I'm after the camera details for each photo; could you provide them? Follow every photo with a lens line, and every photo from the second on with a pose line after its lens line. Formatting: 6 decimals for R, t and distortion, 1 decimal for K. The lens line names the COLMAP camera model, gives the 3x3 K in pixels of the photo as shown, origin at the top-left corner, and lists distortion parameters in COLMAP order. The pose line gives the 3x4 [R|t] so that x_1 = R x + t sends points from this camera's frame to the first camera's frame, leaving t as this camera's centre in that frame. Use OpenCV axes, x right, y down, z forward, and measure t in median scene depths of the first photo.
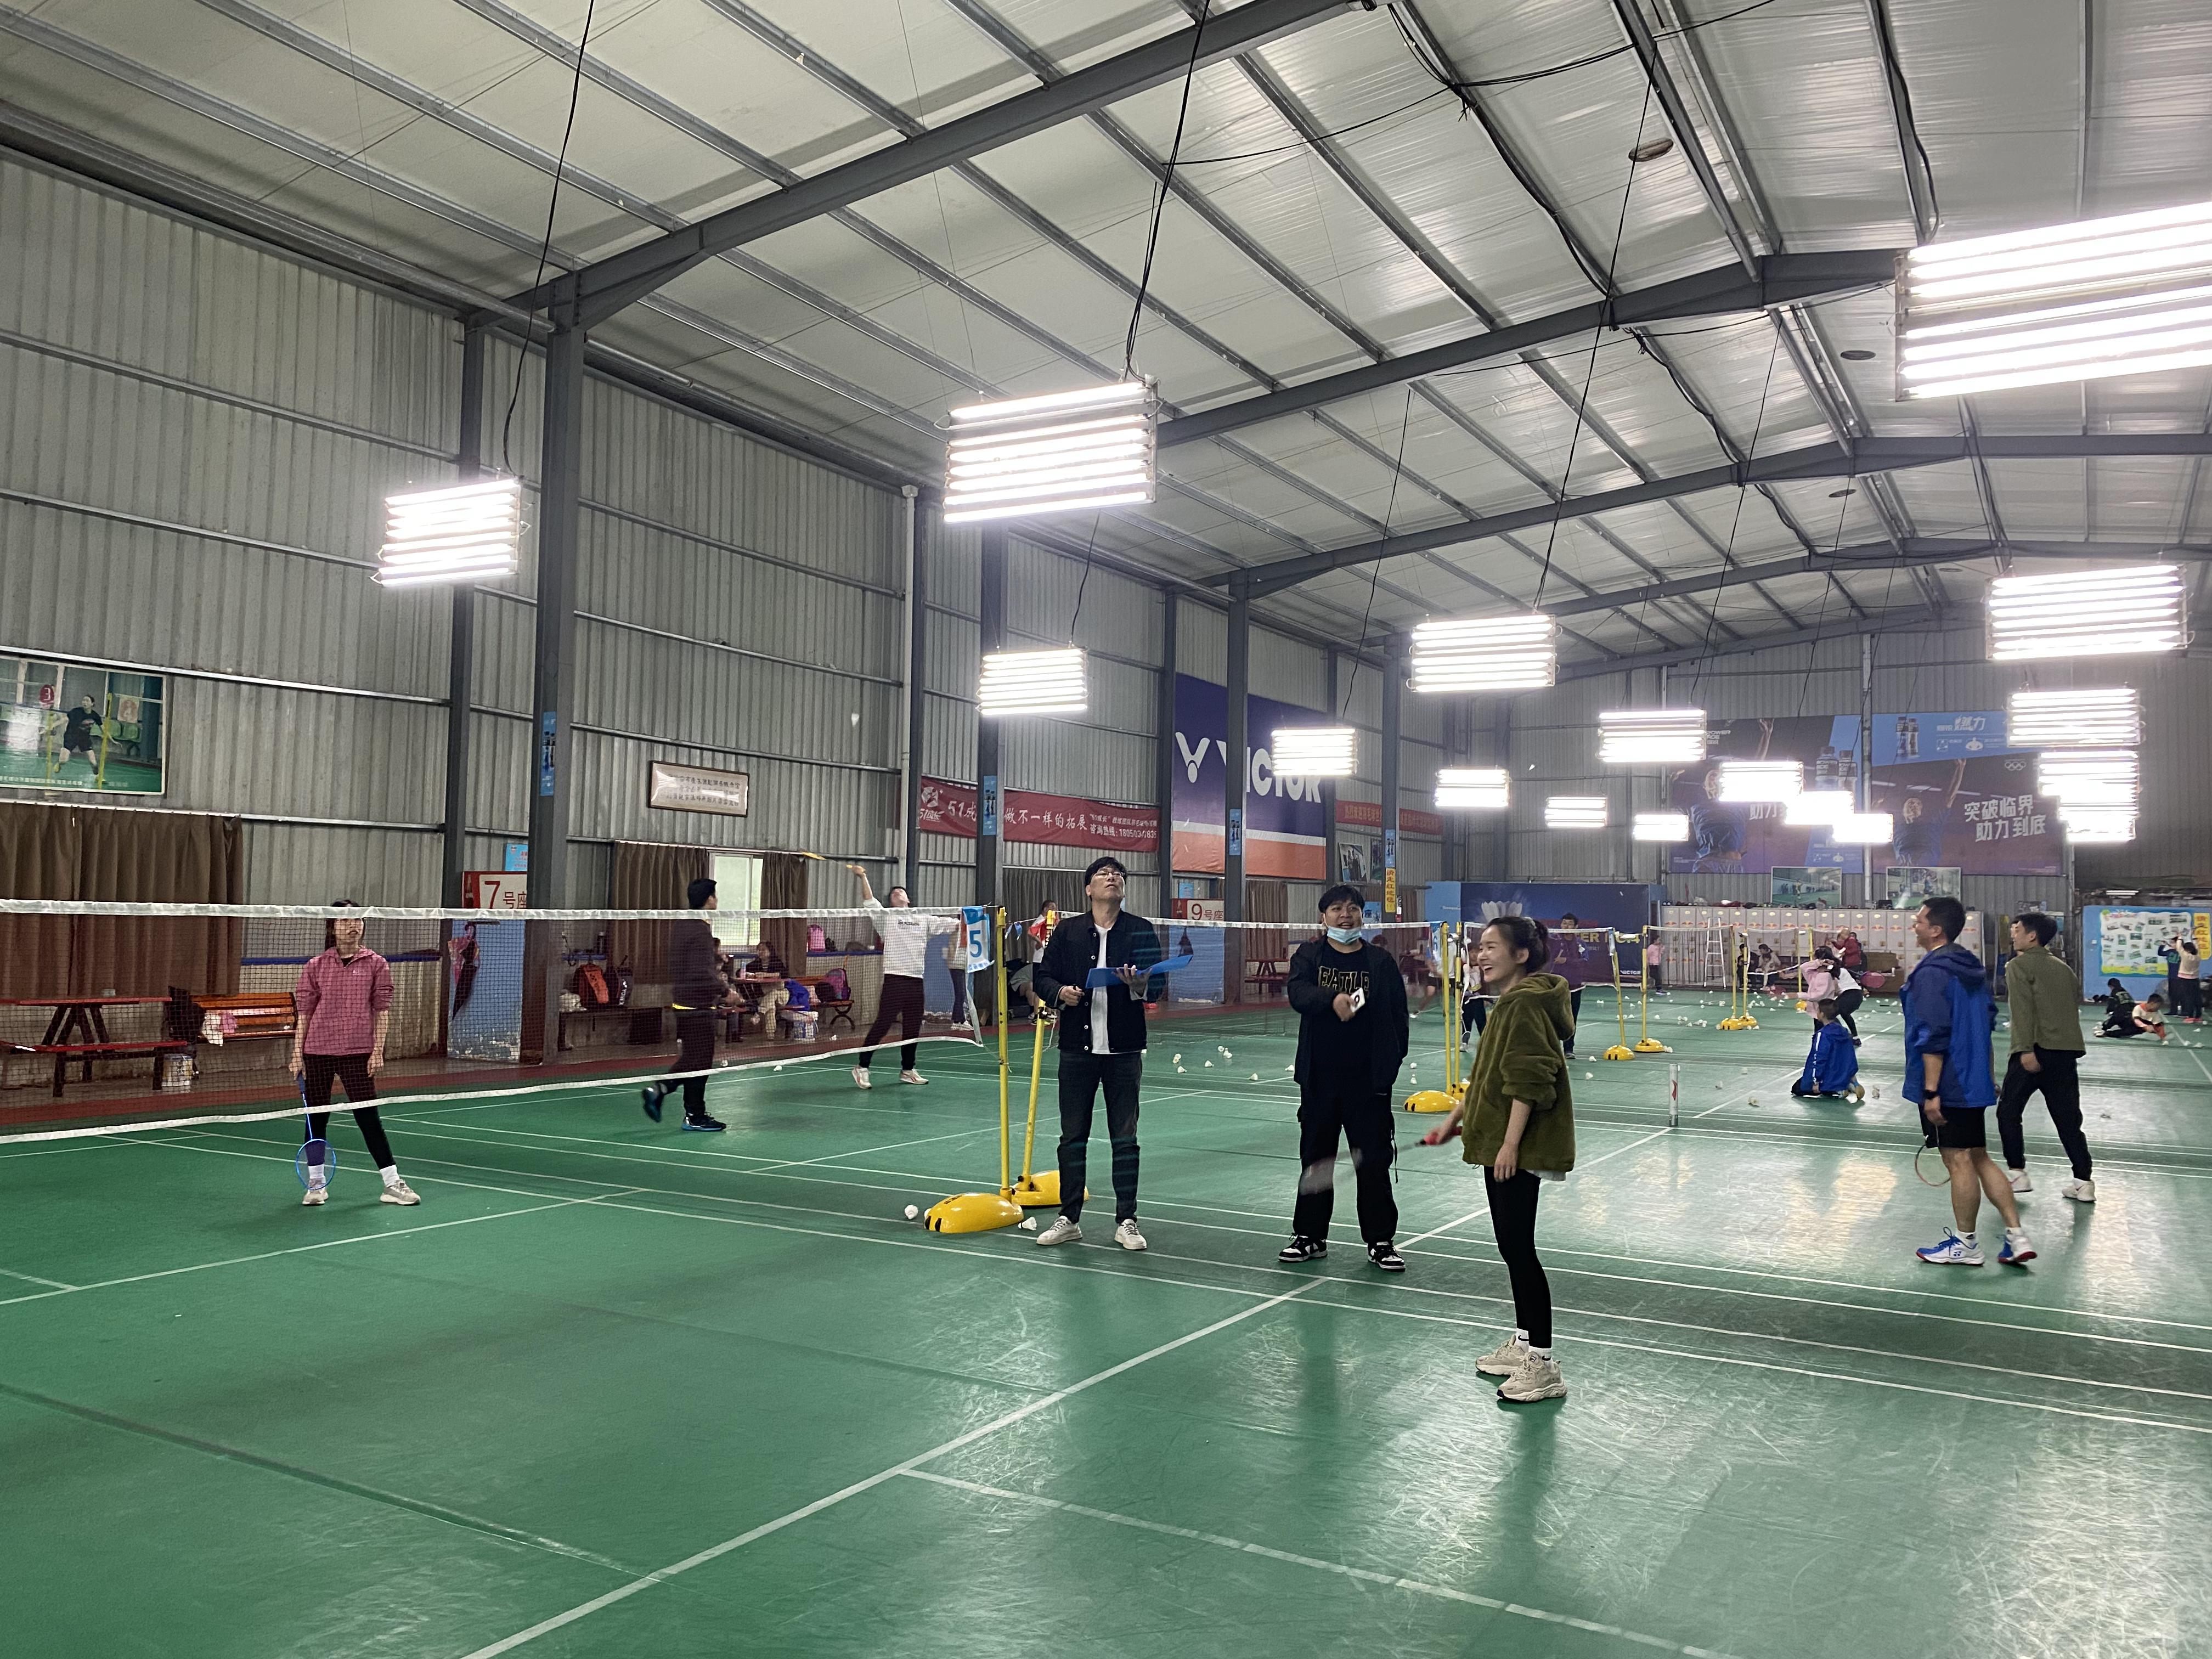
lens RADIAL K [[1712.4, 0, 1109.0], [0, 1712.4, 775.1], [0, 0, 1]] dist [0.052119, -0.003933]
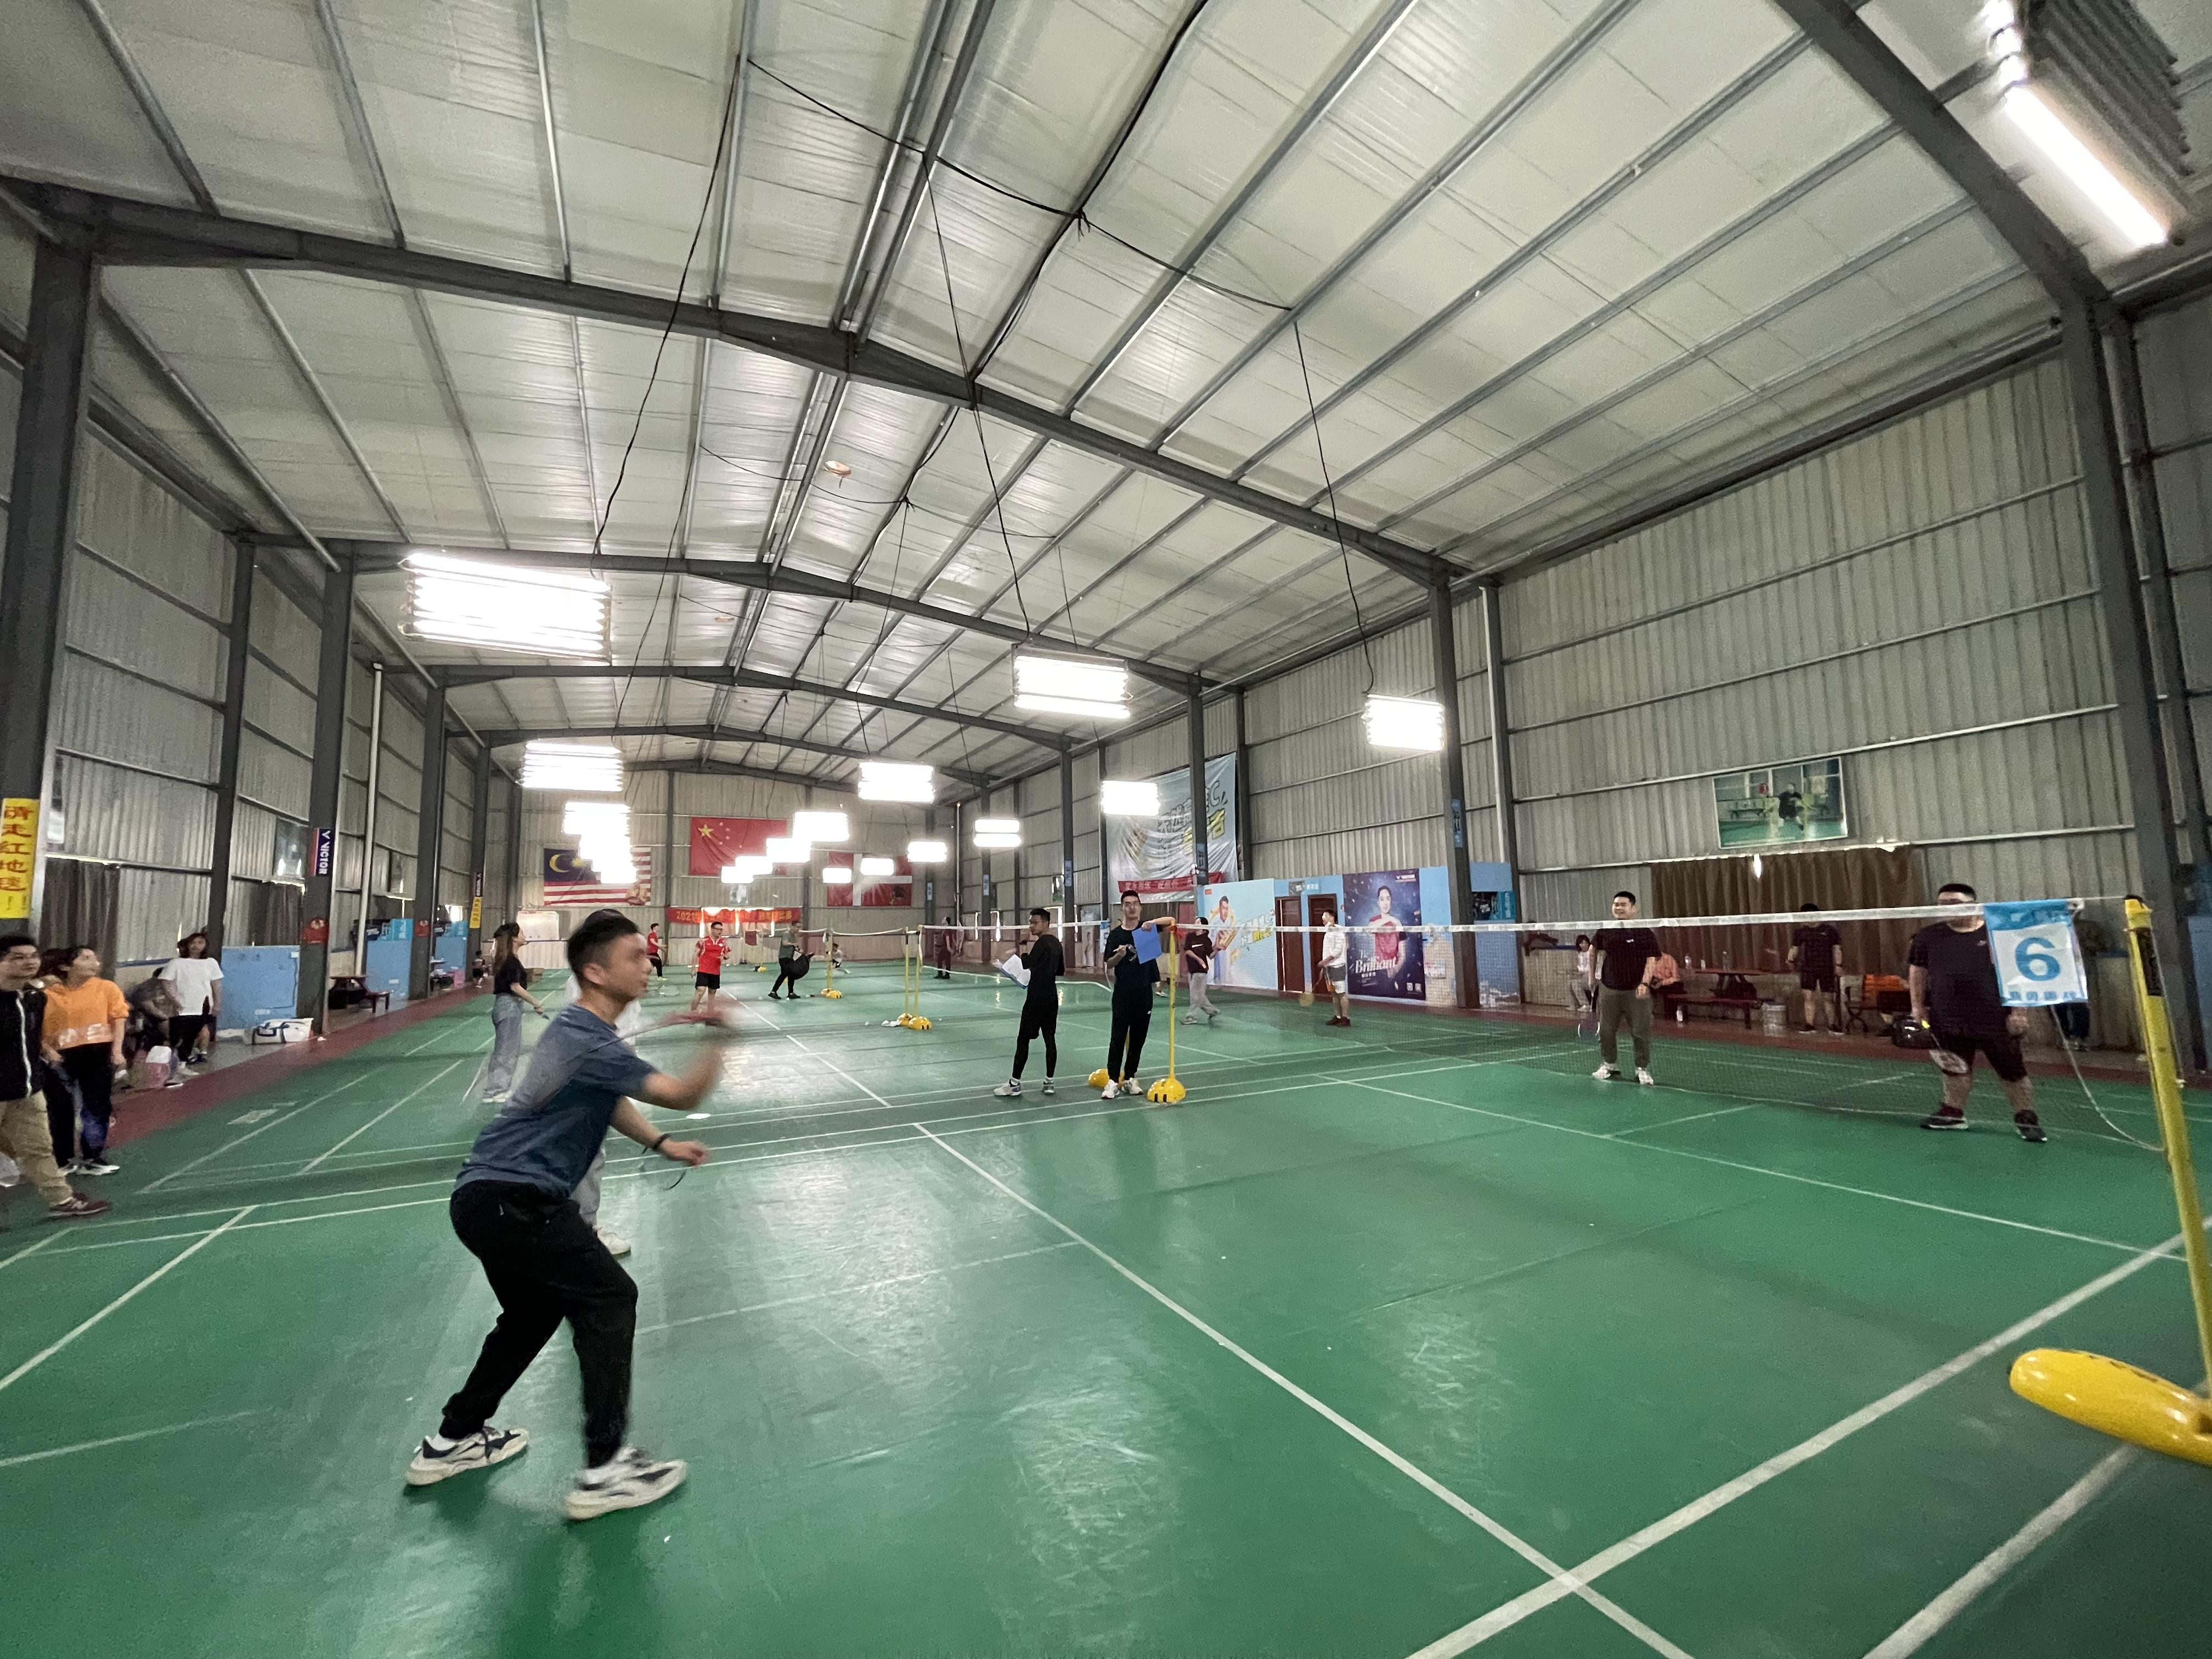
lens RADIAL K [[919.2, 0, 1106.0], [0, 919.2, 829.5], [0, 0, 1]] dist [0.000160, 0.000057]
pose [[-0.527062, -0.094230, -0.844586, 0.322161], [0.091448, 0.981774, -0.166603, 0.056149], [0.844892, -0.165046, -0.508839, 0.624523]]
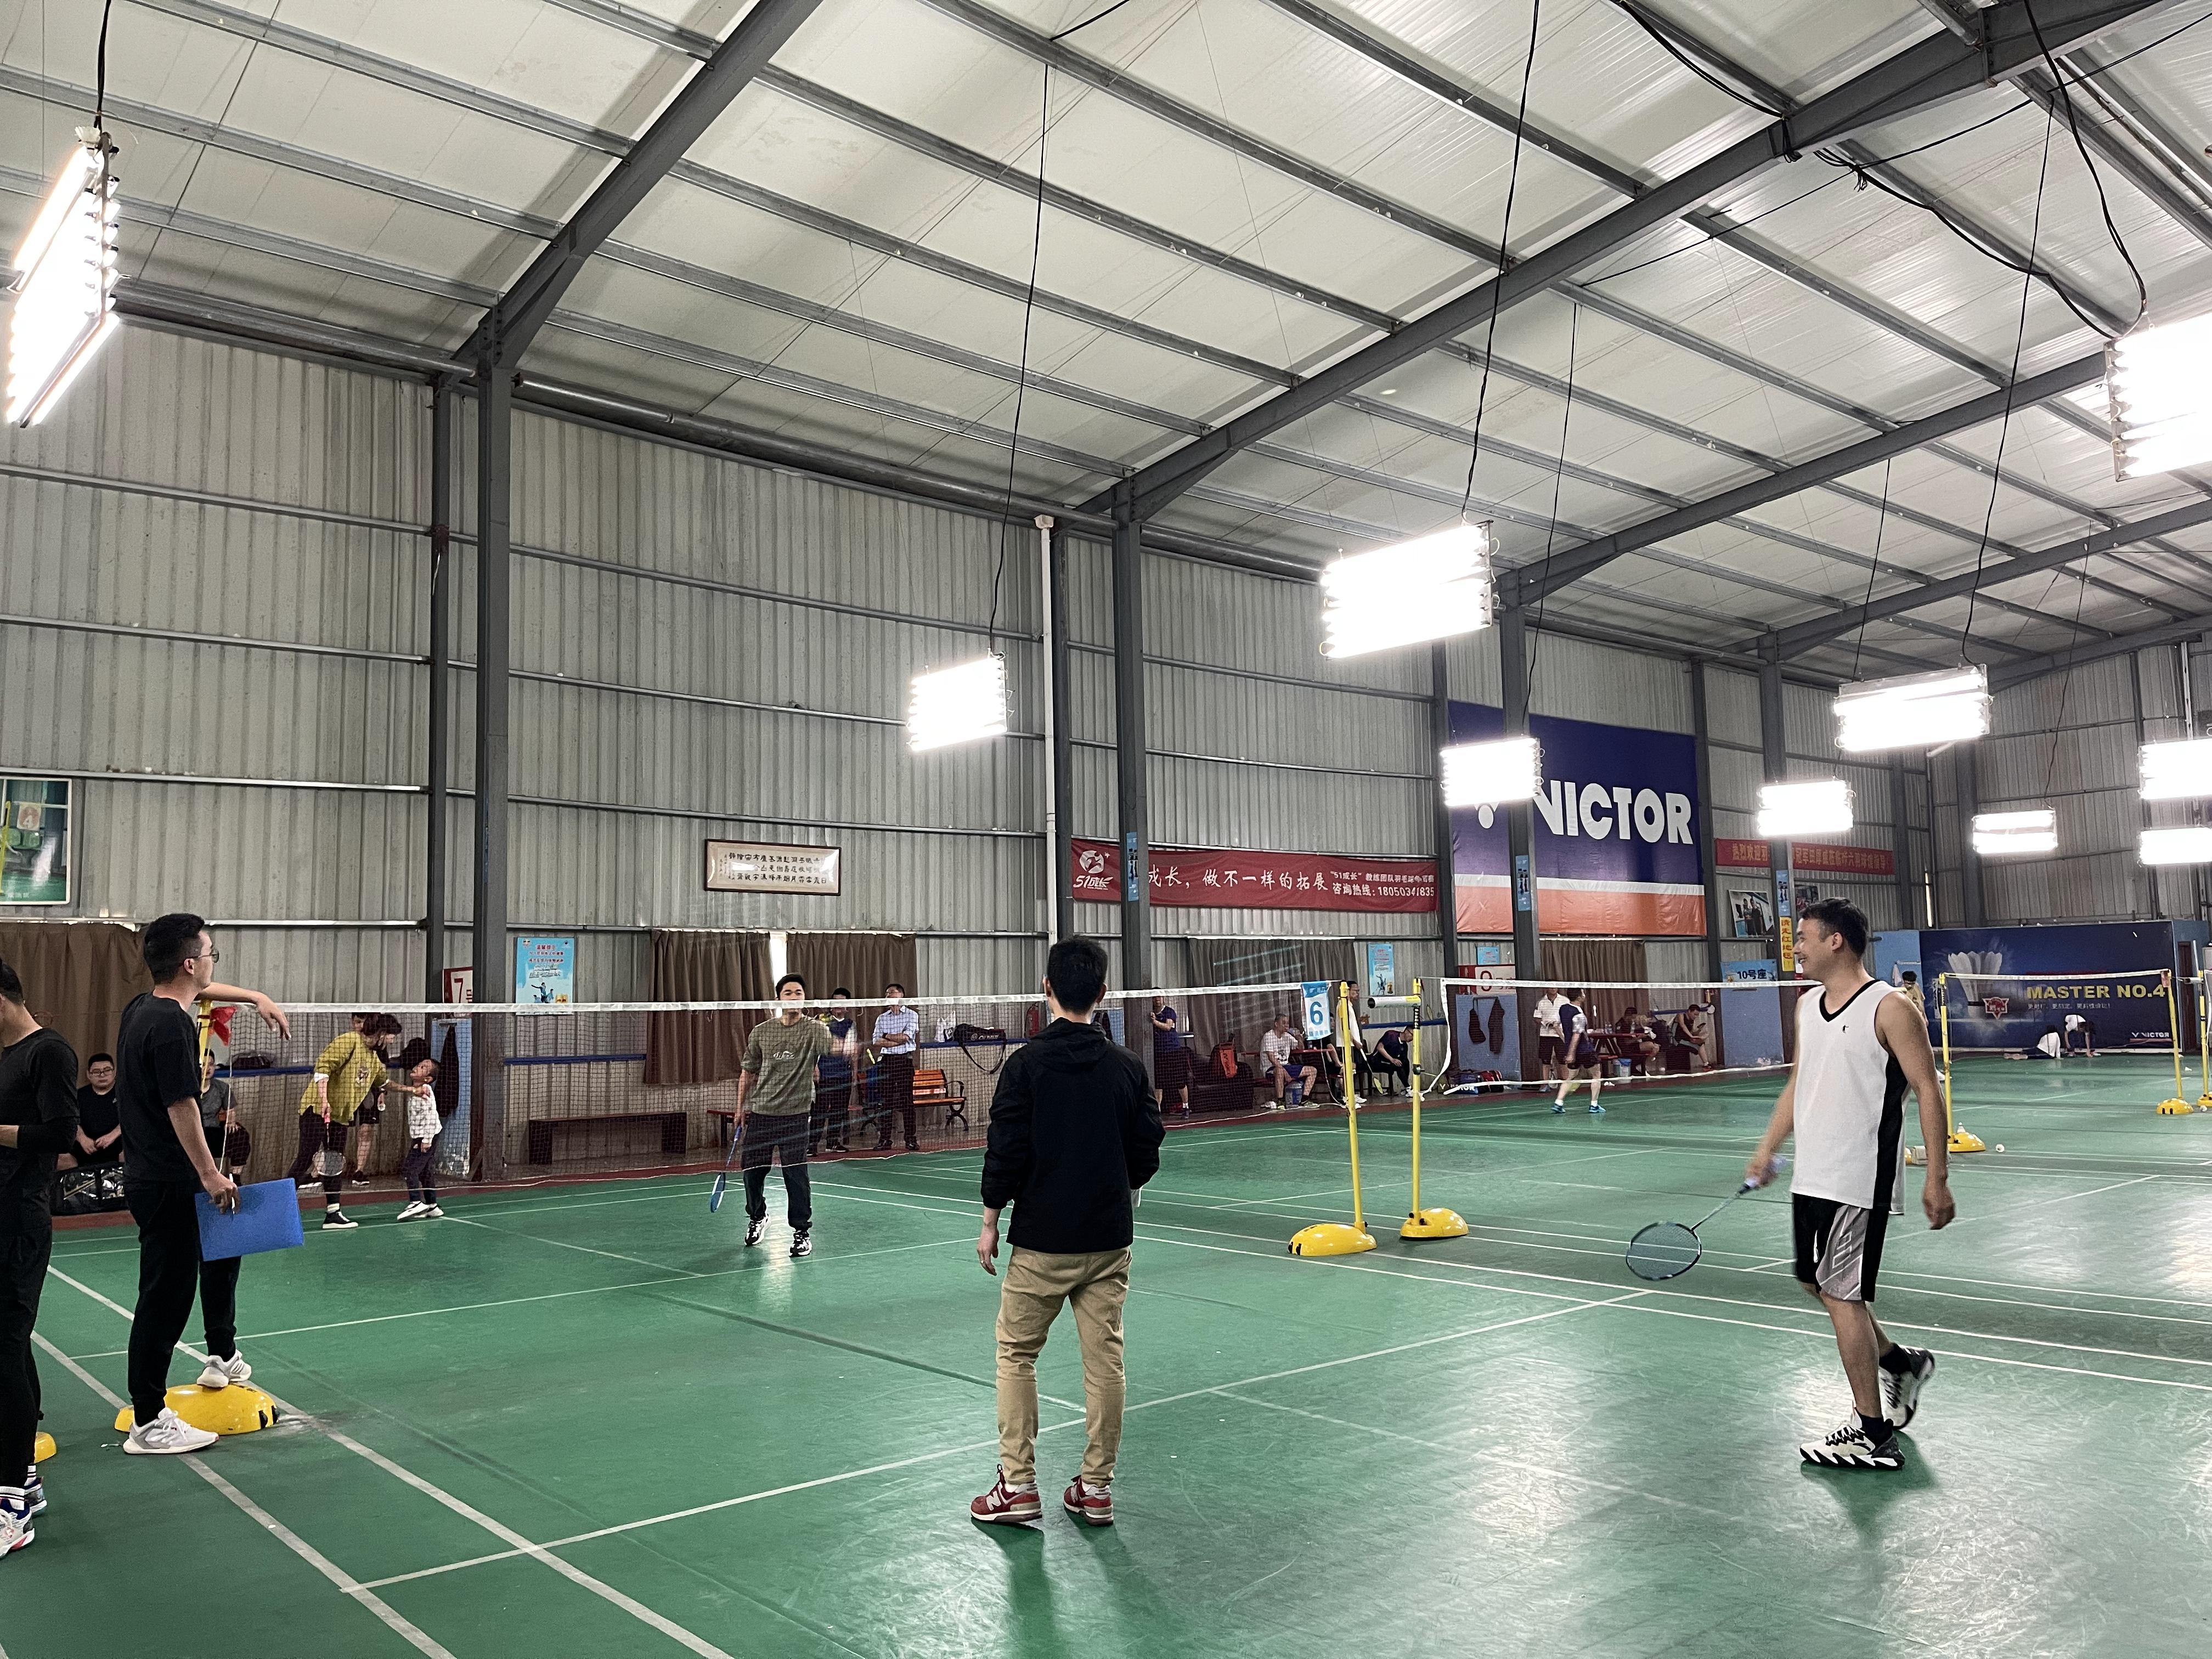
lens RADIAL K [[1682.0, 0, 1106.0], [0, 1682.0, 829.5], [0, 0, 1]] dist [0.042773, -0.007295]
pose [[0.942575, -0.069440, -0.326696, 0.221216], [0.063967, 0.997574, -0.027480, 0.024088], [0.327811, 0.005004, 0.944730, 0.214011]]
